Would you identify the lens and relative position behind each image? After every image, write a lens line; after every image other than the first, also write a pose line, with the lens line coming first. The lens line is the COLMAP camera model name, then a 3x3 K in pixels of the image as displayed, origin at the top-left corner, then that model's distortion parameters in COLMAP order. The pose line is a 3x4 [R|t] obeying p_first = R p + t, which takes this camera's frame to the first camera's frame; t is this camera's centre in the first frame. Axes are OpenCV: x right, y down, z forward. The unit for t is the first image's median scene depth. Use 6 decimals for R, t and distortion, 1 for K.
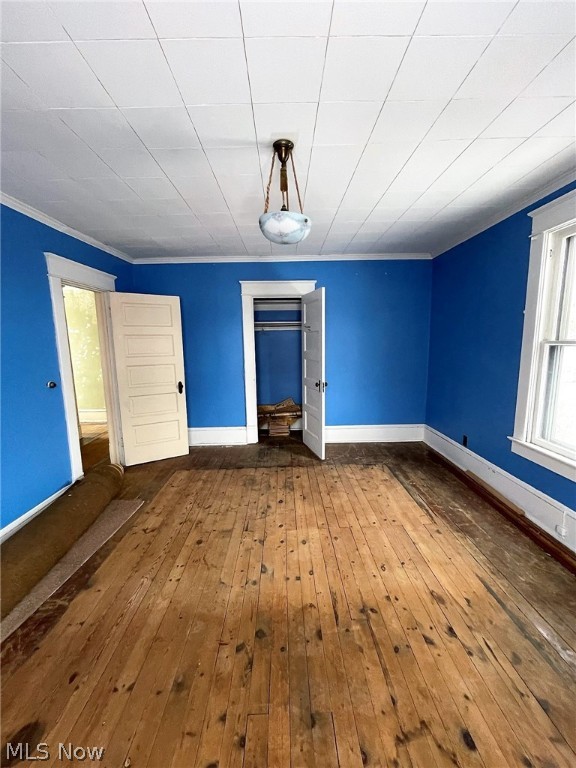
lens RADIAL K [[311.3, 0, 291.8], [0, 311.3, 386.6], [0, 0, 1]] dist [-0.005773, 0.001459]
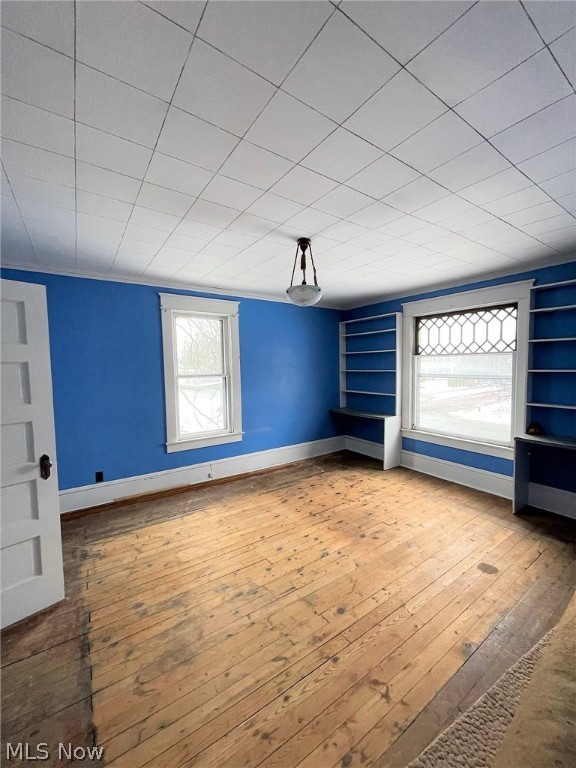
lens RADIAL K [[311.3, 0, 292.3], [0, 311.3, 382.1], [0, 0, 1]] dist [-0.005773, 0.001459]
pose [[-0.552484, -0.016571, 0.833359, -0.766351], [0.150843, 0.981307, 0.119515, -0.187567], [-0.819761, 0.191736, -0.539657, 1.211792]]
